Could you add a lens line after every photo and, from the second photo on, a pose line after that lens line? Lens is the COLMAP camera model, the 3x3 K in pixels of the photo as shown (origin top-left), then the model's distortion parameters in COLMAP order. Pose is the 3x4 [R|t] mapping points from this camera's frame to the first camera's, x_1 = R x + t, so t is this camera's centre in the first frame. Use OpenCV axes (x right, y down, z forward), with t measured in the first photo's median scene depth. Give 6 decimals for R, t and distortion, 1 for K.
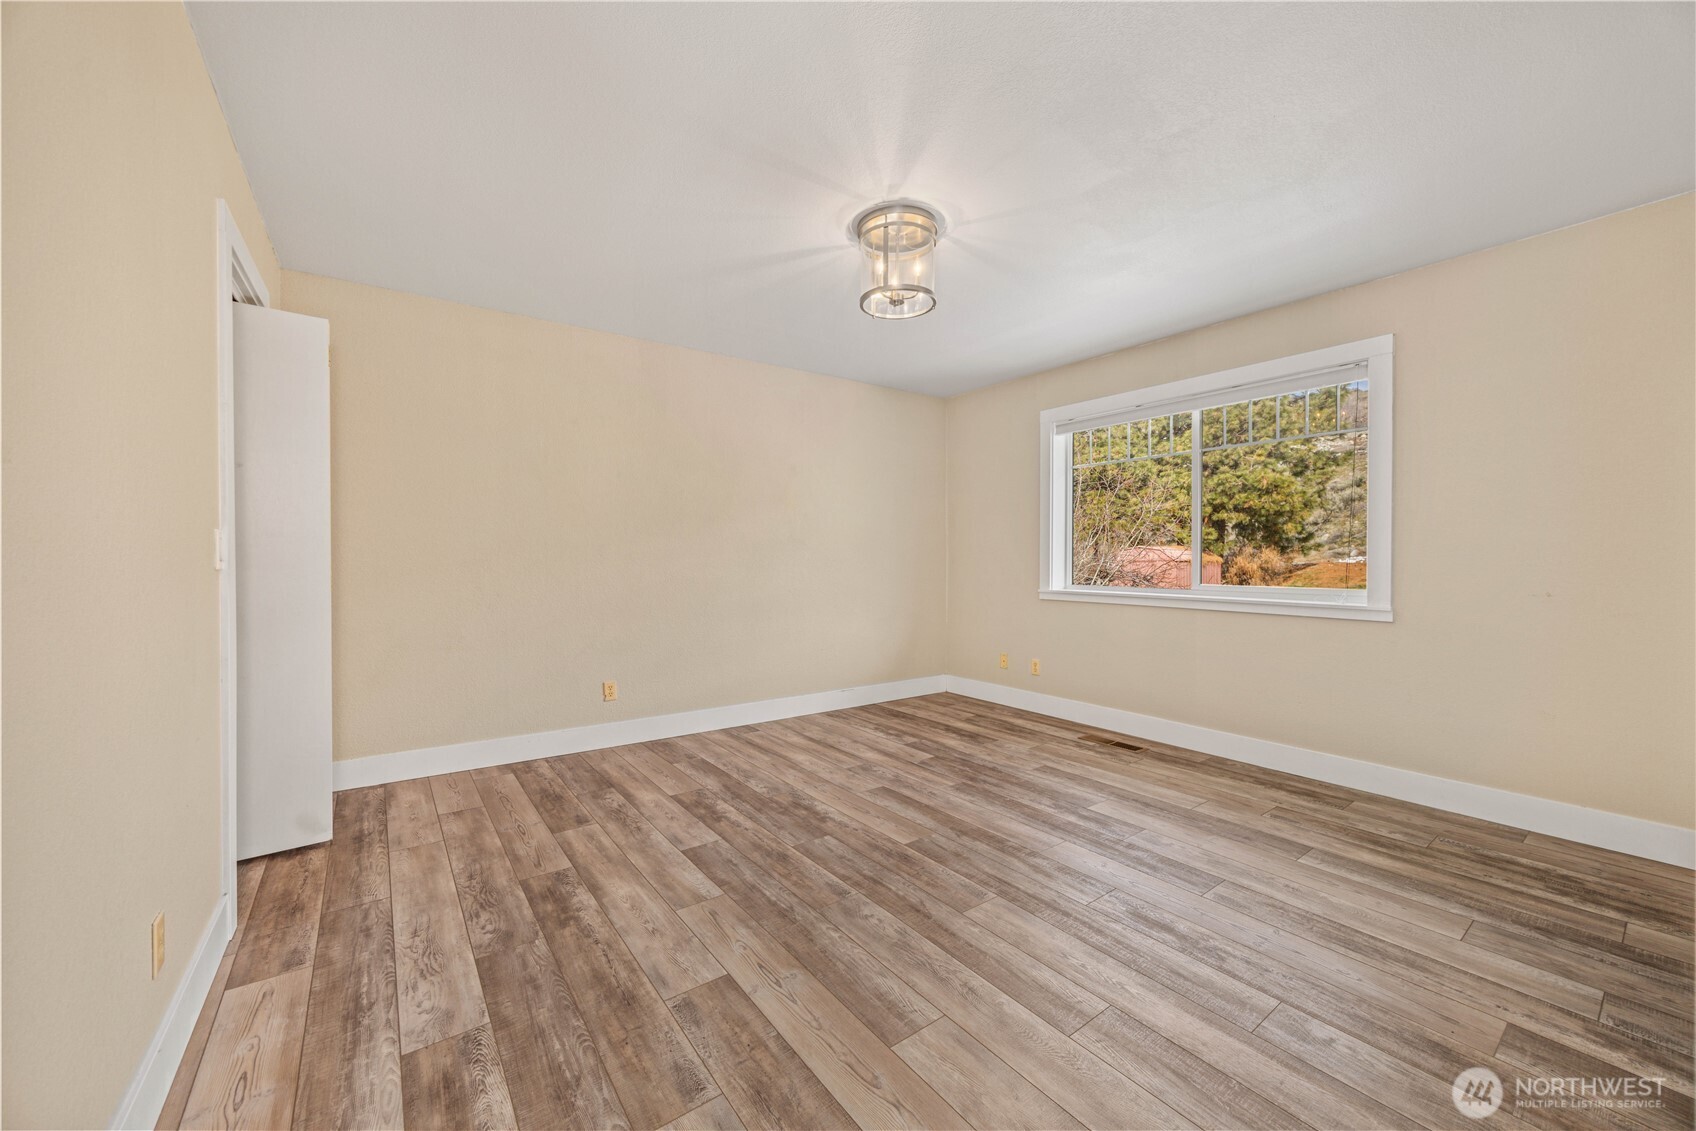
lens RADIAL K [[647.5, 0, 834.3], [0, 647.5, 561.5], [0, 0, 1]] dist [-0.001166, -0.000199]
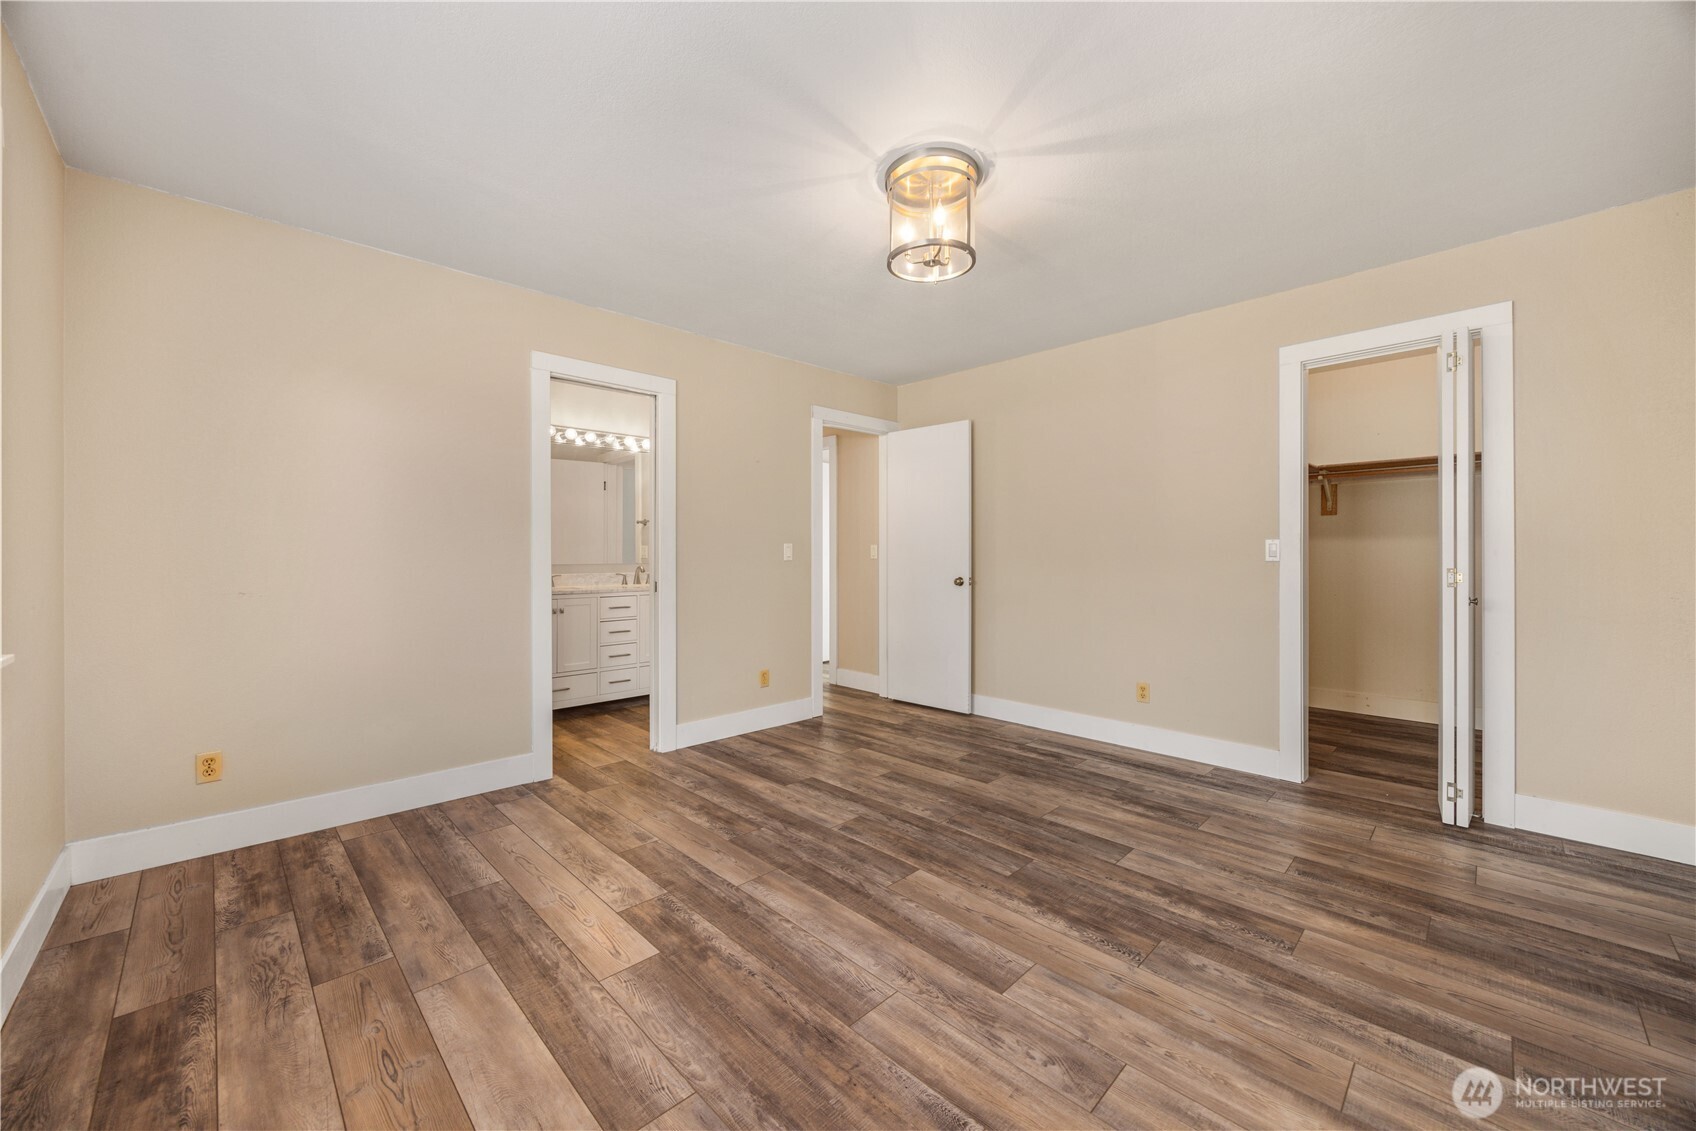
lens RADIAL K [[647.5, 0, 834.3], [0, 647.5, 561.5], [0, 0, 1]] dist [-0.001166, -0.000199]
pose [[-0.990213, -0.001048, -0.139557, 0.355363], [-0.003393, 0.999857, 0.016567, -0.011321], [0.139520, 0.016878, -0.990075, 1.881087]]
